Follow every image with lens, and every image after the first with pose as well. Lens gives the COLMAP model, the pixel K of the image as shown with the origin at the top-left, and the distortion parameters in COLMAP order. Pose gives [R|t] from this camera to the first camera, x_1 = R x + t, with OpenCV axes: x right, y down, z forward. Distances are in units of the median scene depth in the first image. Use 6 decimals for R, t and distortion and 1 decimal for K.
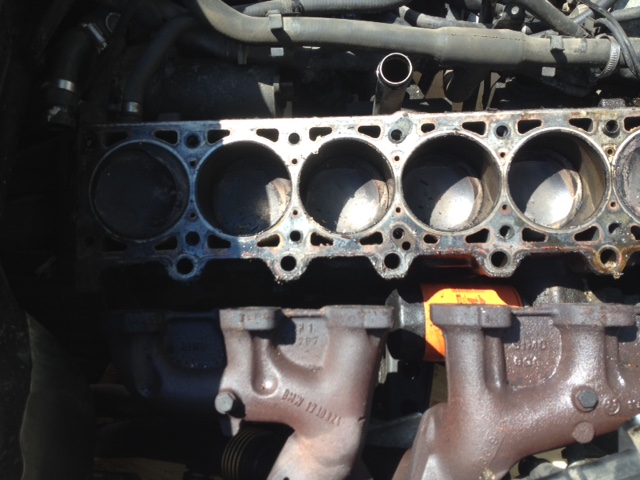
lens RADIAL K [[600.2, 0, 320.0], [0, 600.2, 240.0], [0, 0, 1]] dist [0.116339, -0.287722]
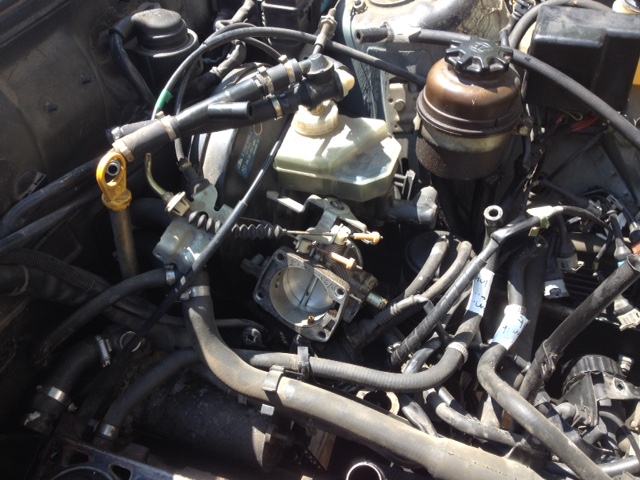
lens RADIAL K [[600.2, 0, 320.0], [0, 600.2, 240.0], [0, 0, 1]] dist [0.116339, -0.287722]
pose [[0.940380, 0.209249, -0.268141, 0.219905], [-0.291312, 0.902436, -0.317406, -0.291539], [0.175563, 0.376595, 0.909590, 0.049056]]
